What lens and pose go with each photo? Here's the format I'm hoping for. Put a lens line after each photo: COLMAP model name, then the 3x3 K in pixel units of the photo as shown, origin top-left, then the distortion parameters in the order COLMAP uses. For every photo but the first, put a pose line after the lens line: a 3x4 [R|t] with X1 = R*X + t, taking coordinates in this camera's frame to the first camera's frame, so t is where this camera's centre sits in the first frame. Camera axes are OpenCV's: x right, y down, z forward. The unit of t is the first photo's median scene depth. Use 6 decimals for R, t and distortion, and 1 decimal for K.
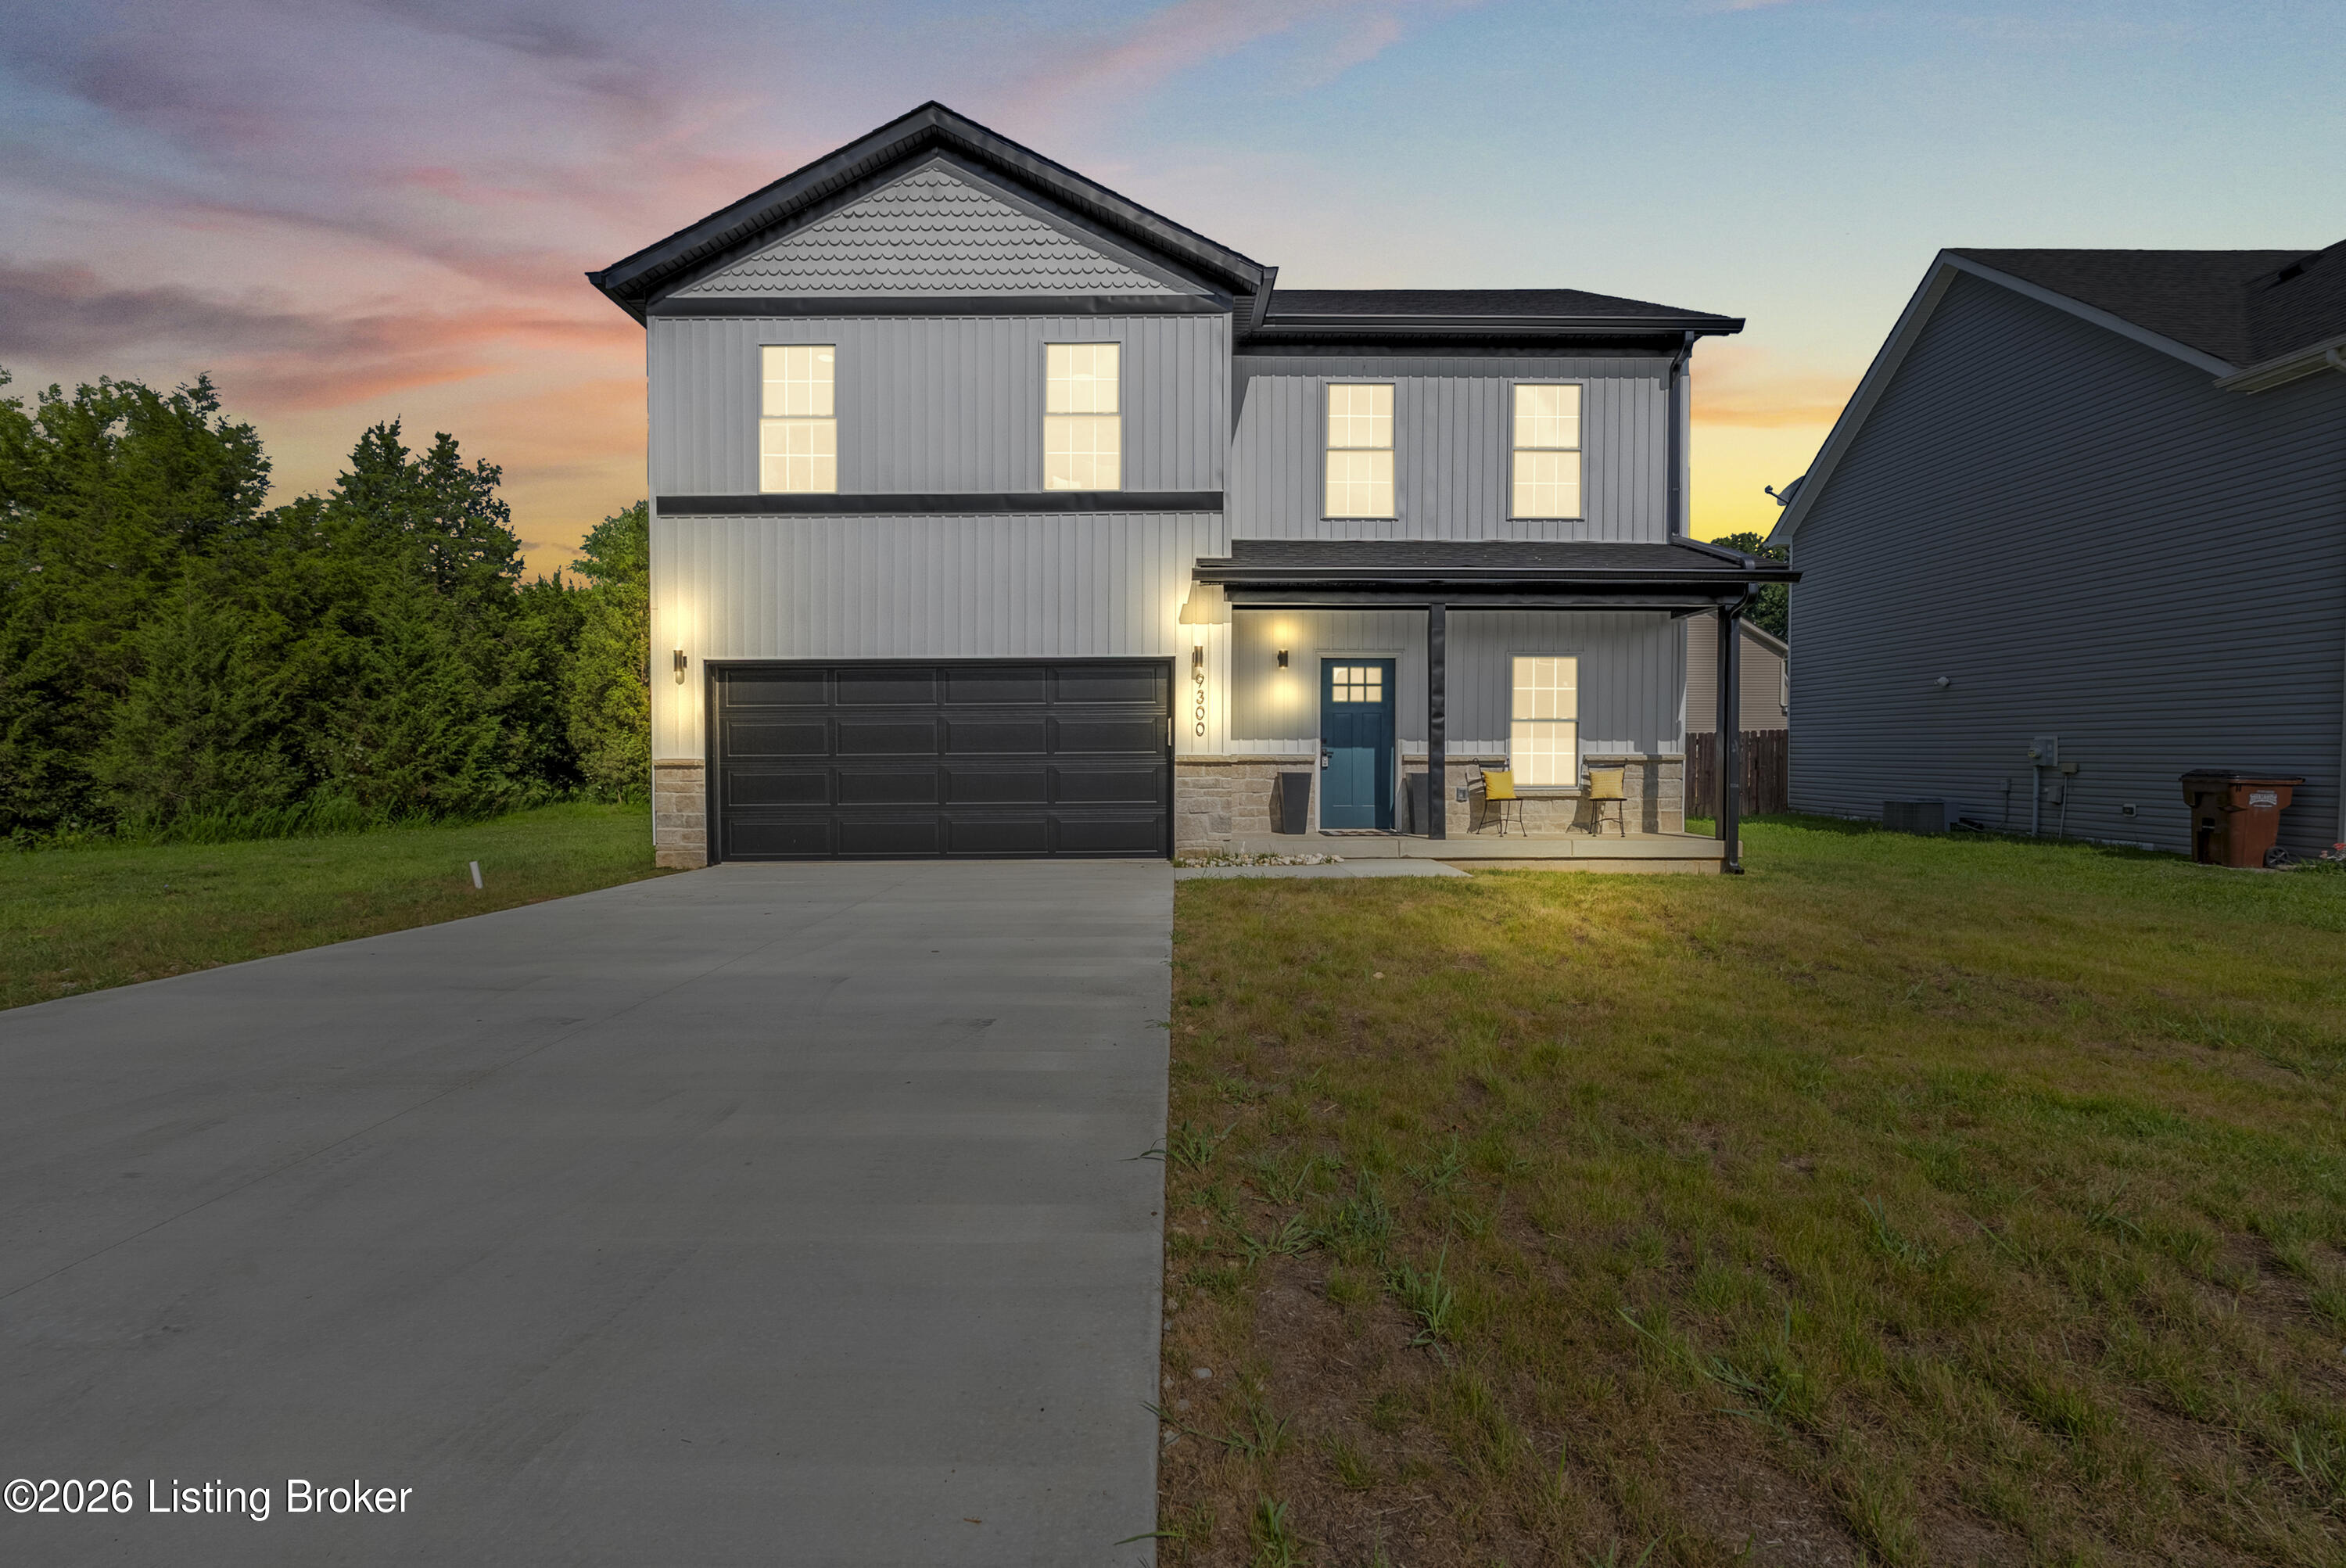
lens RADIAL K [[1071.3, 0, 1147.9], [0, 1071.3, 771.4], [0, 0, 1]] dist [0.002708, 0.000547]
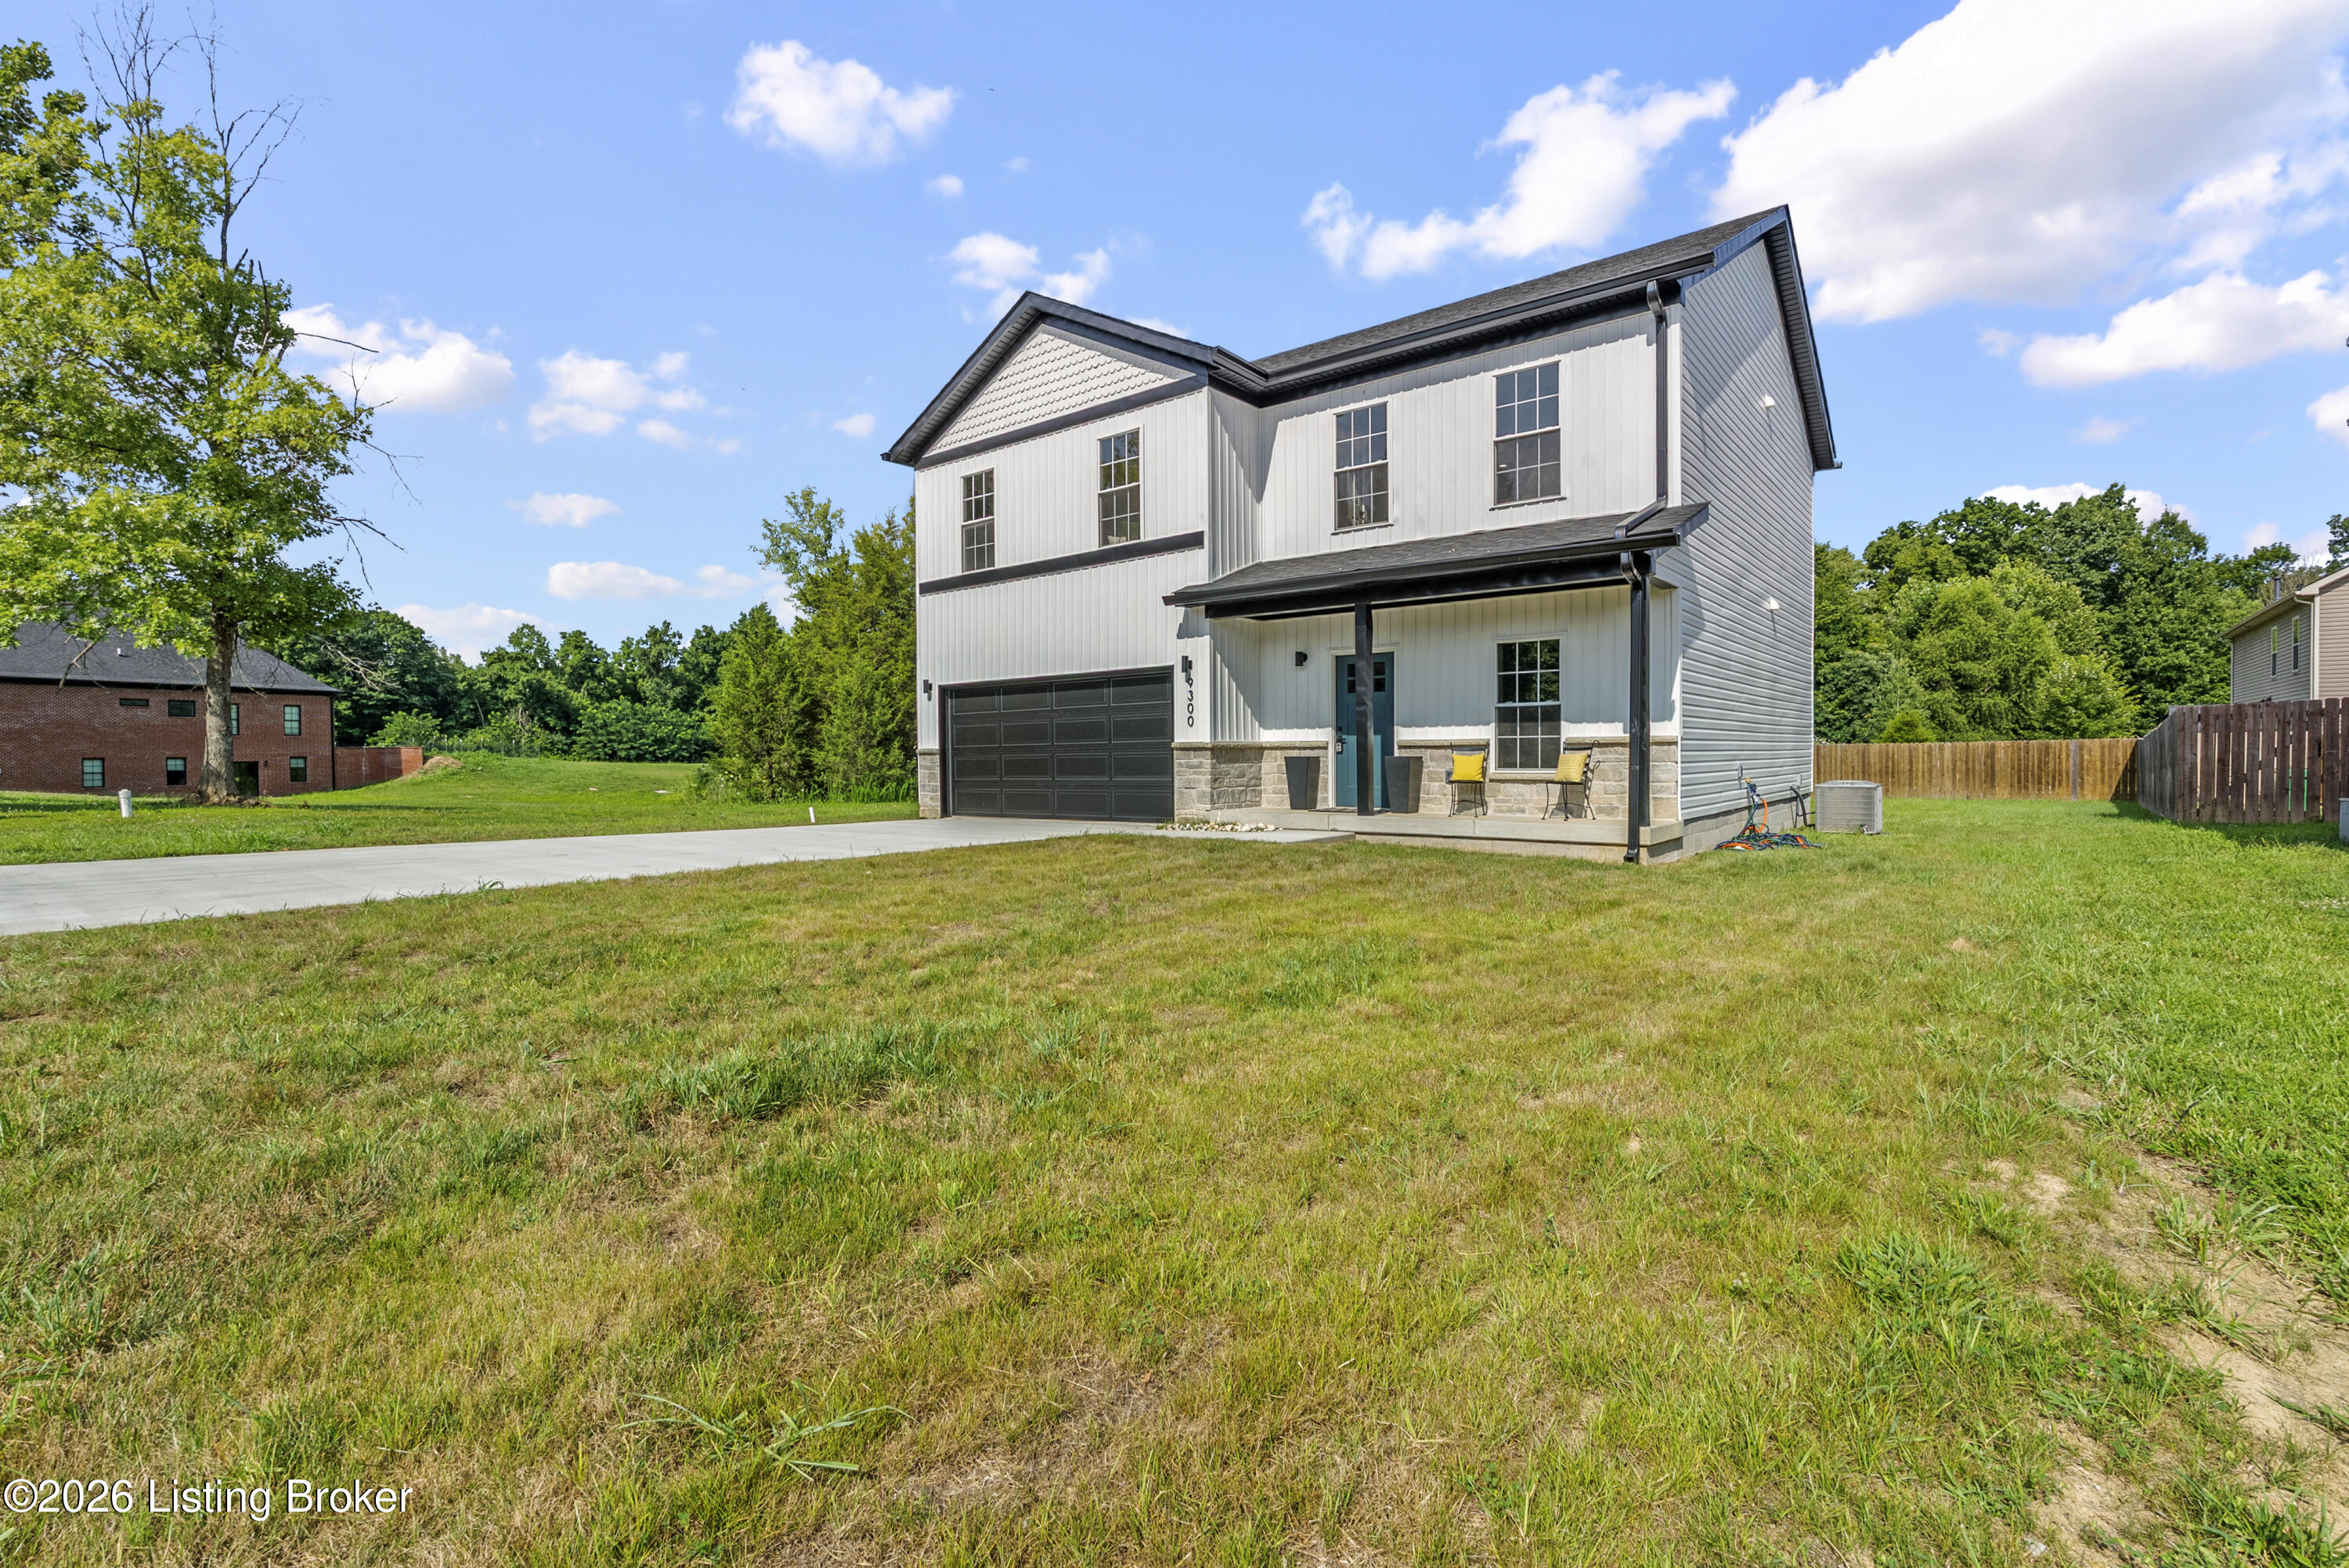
lens RADIAL K [[1072.5, 0, 1134.0], [0, 1072.5, 769.0], [0, 0, 1]] dist [0.002708, 0.000547]
pose [[0.762783, 0.003211, -0.646647, 0.808674], [-0.002845, 0.999995, 0.001609, 0.014140], [0.646648, 0.000612, 0.762788, -0.005329]]
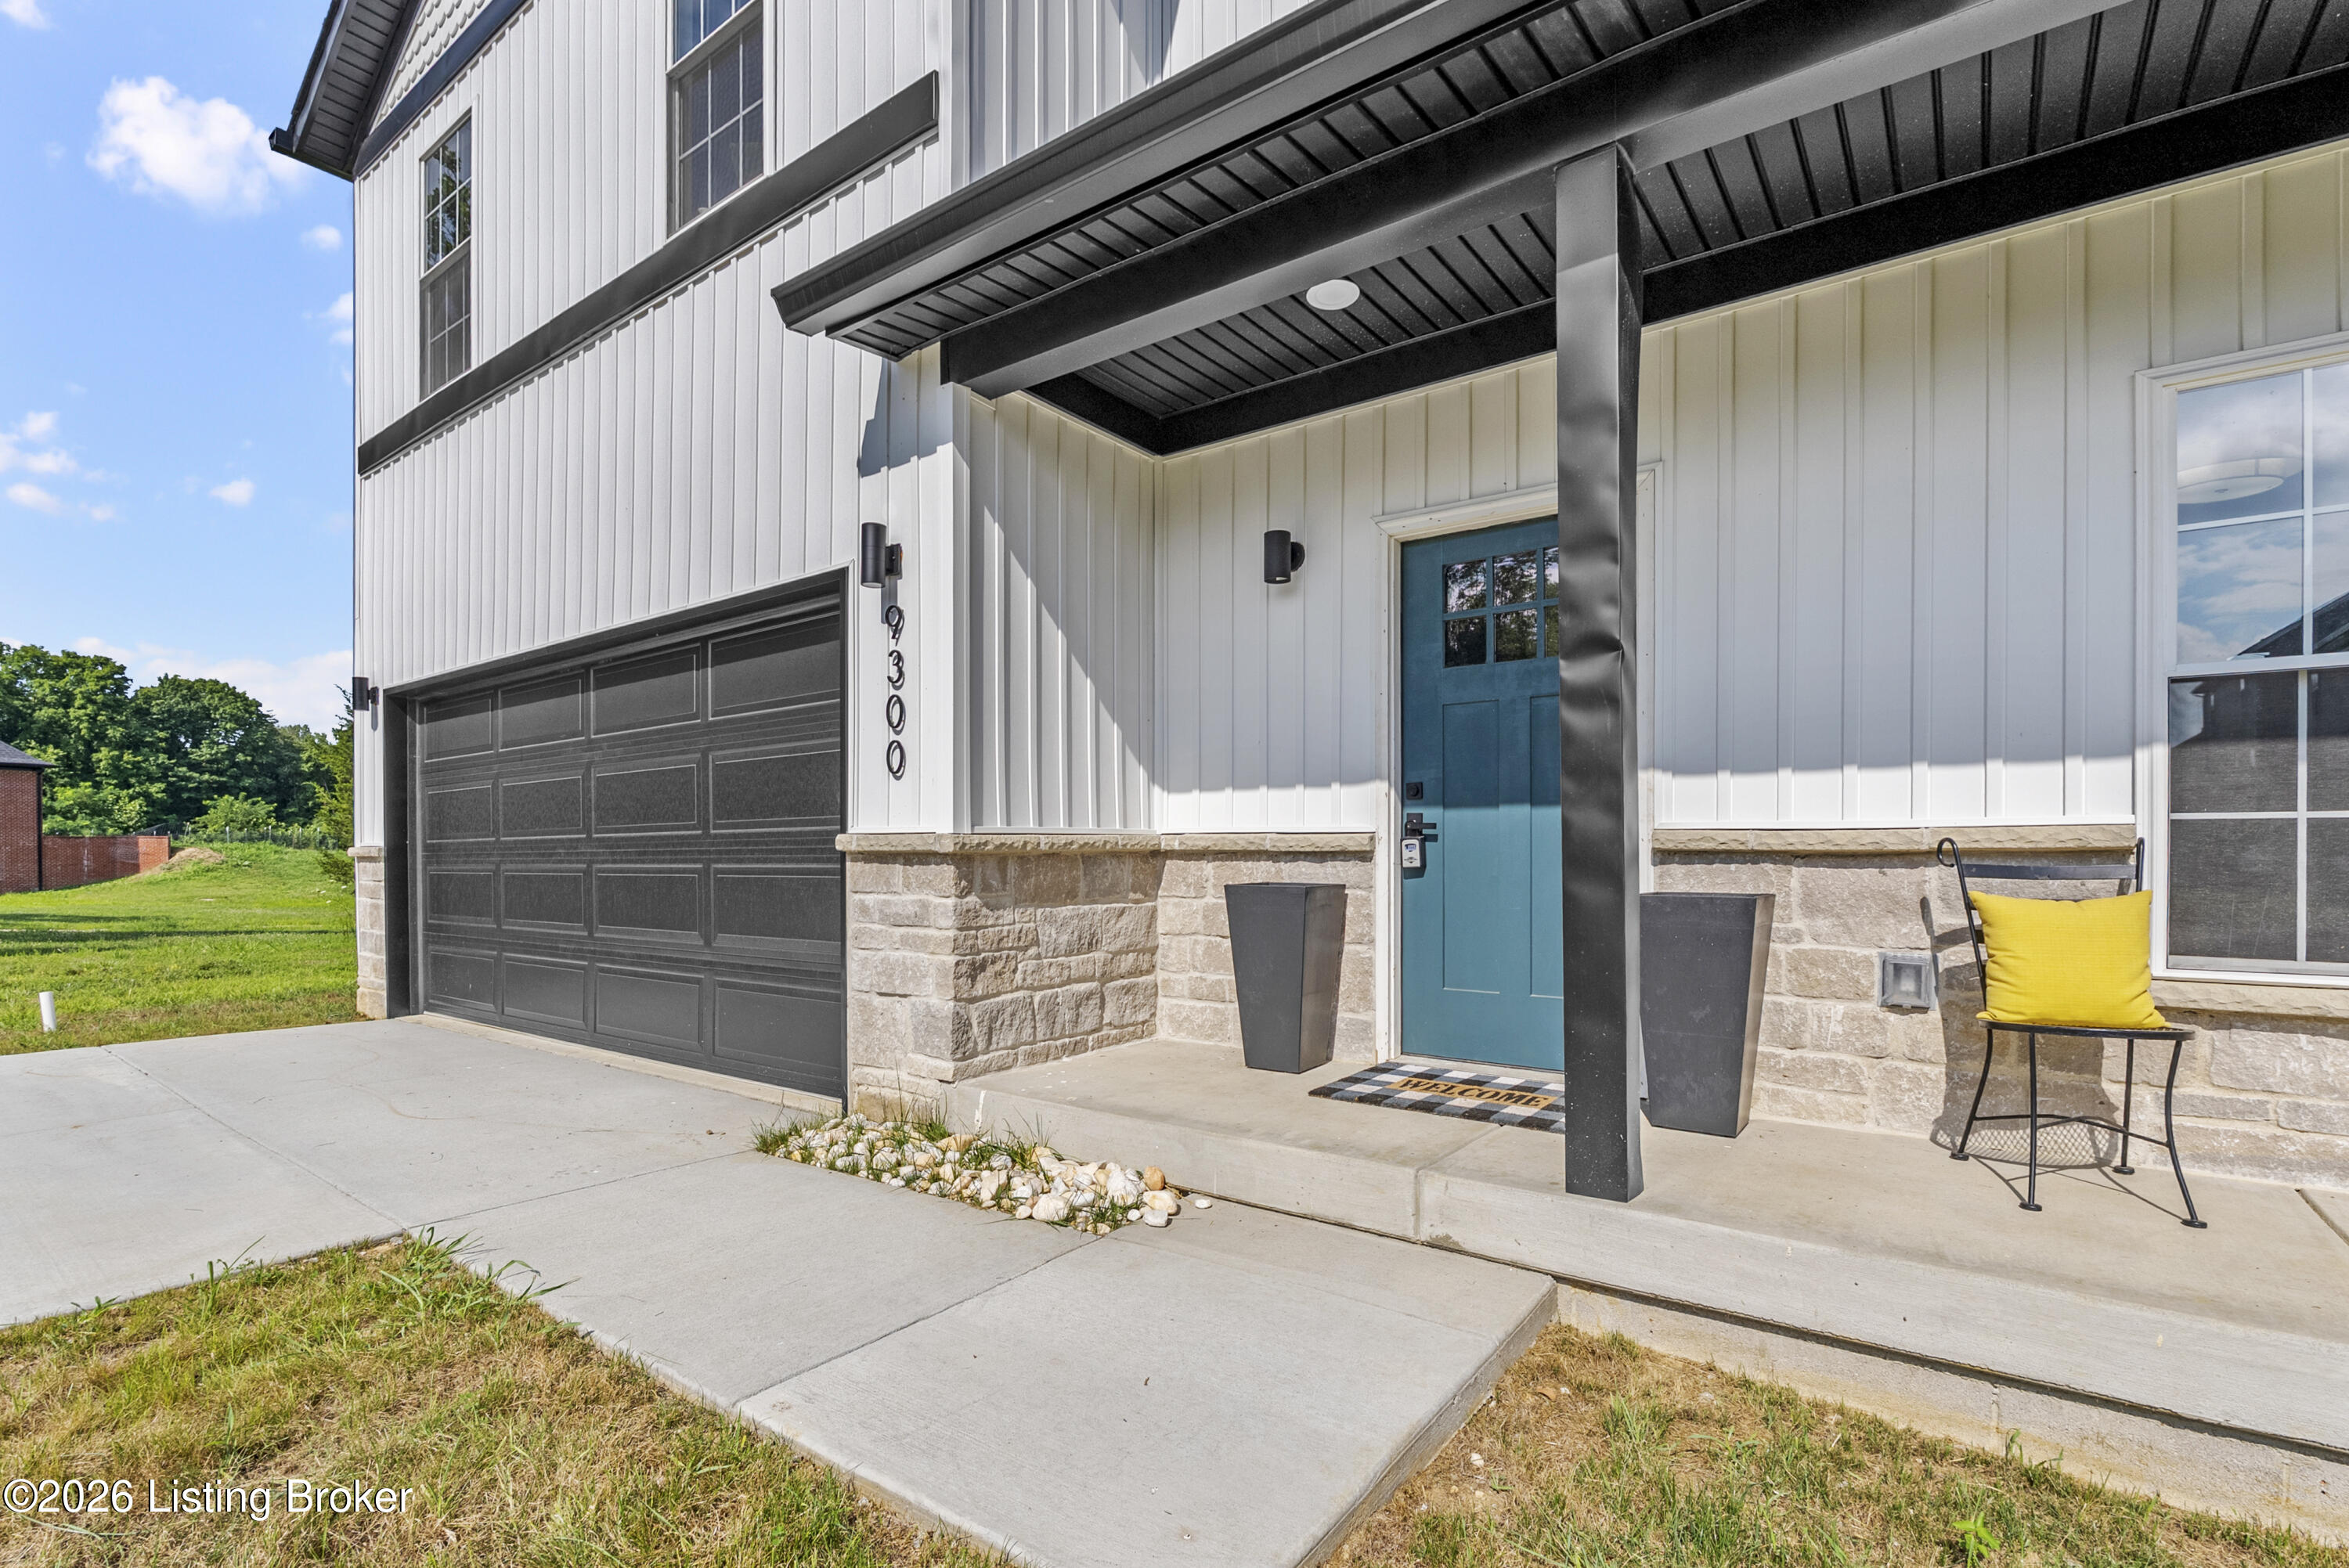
lens RADIAL K [[1072.5, 0, 1178.0], [0, 1072.5, 843.0], [0, 0, 1]] dist [0.002708, 0.000547]
pose [[0.810171, -0.004541, -0.586175, 0.331587], [-0.007401, 0.999811, -0.017974, -0.006111], [0.586146, 0.018900, 0.809985, 0.761659]]
